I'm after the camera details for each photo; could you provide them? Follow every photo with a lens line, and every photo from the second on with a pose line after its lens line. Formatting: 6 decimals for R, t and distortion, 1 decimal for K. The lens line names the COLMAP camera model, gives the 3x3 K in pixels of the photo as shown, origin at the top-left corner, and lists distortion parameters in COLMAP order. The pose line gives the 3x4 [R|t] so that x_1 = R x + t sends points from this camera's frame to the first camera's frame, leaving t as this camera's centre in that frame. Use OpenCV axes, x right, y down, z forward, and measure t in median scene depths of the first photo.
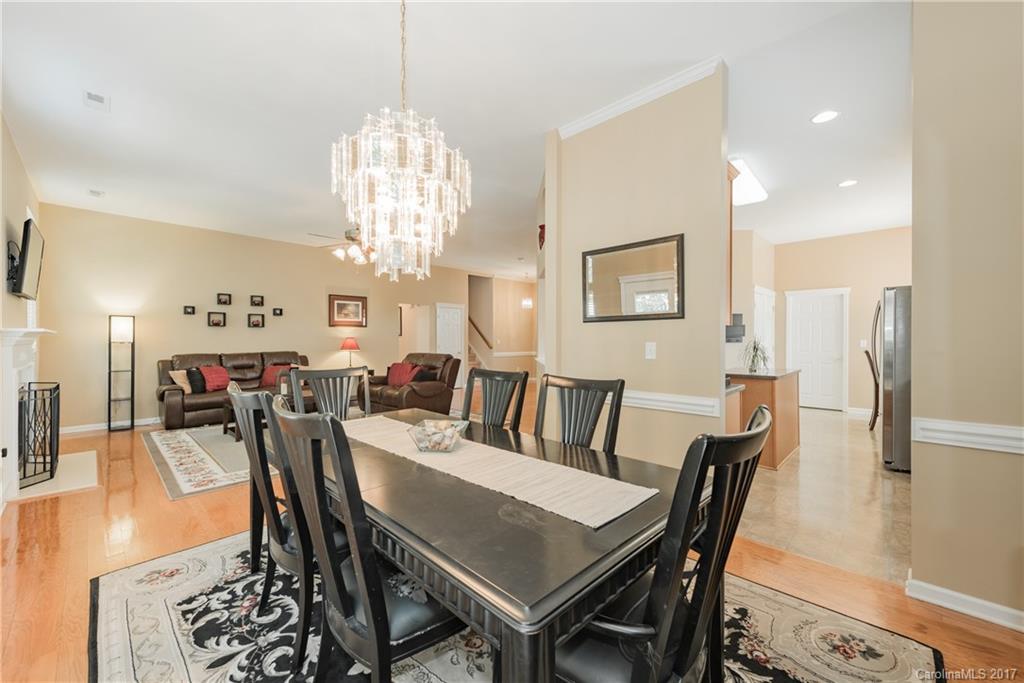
lens RADIAL K [[407.1, 0, 511.7], [0, 407.1, 339.2], [0, 0, 1]] dist [0.017189, -0.009889]
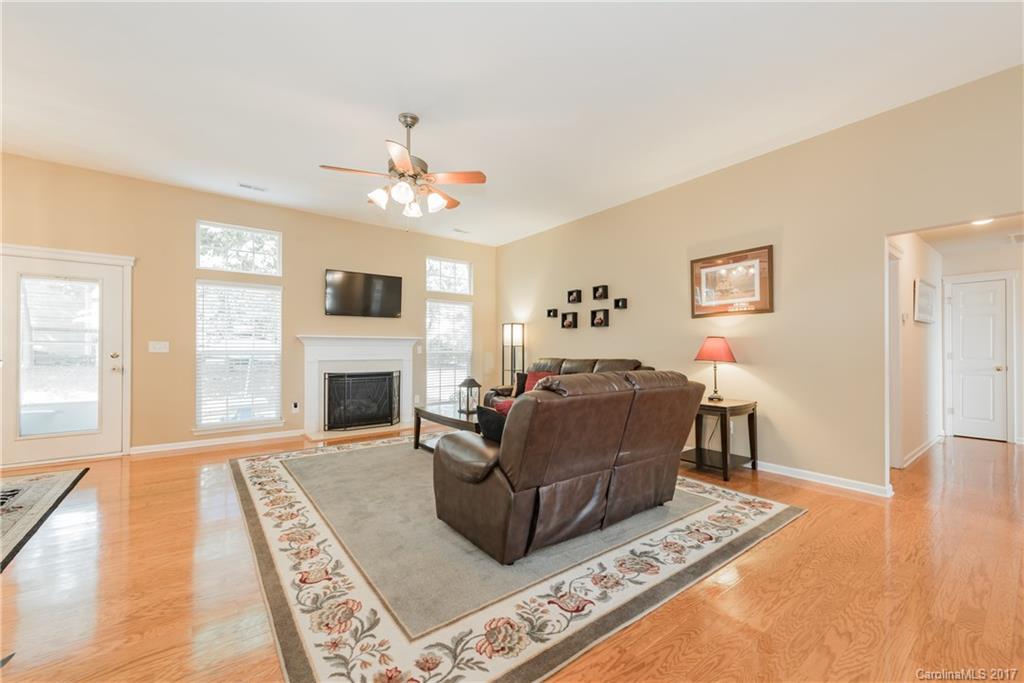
lens RADIAL K [[402.0, 0, 508.7], [0, 402.0, 344.5], [0, 0, 1]] dist [0.016363, -0.000088]
pose [[-0.153087, -0.011089, -0.988151, 0.165193], [-0.001169, 0.999938, -0.011040, 0.014390], [0.988212, -0.000535, -0.153091, 1.013071]]
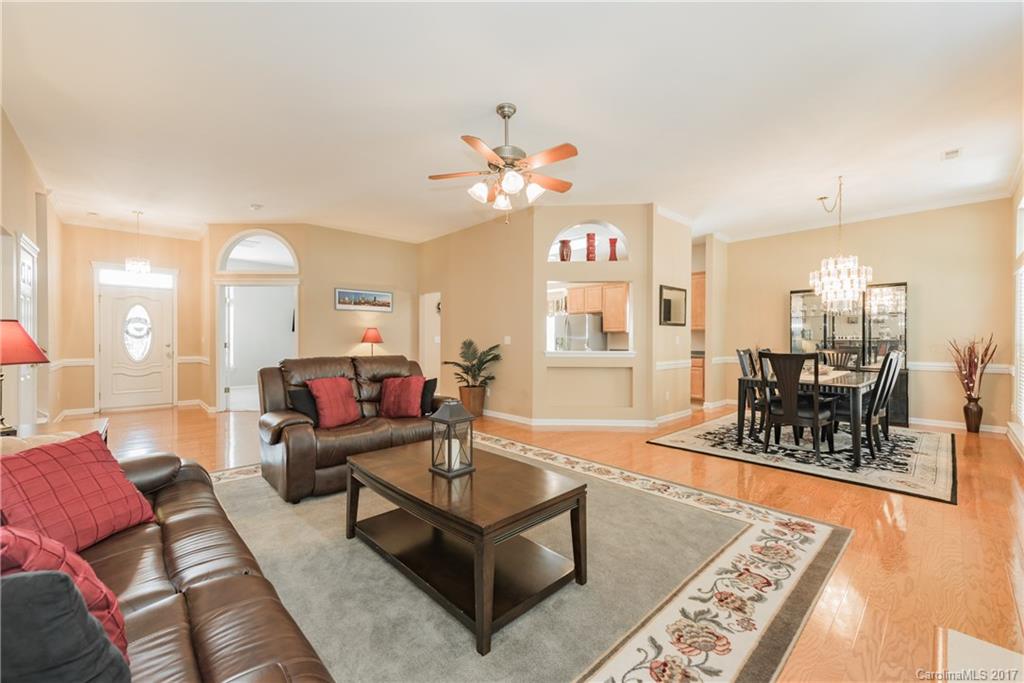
lens RADIAL K [[402.0, 0, 508.7], [0, 402.0, 344.5], [0, 0, 1]] dist [0.016363, -0.000088]
pose [[0.053230, -0.012378, 0.998506, -0.797306], [-0.002223, 0.999919, 0.012515, 0.009470], [-0.998580, -0.002886, 0.053198, 0.785307]]
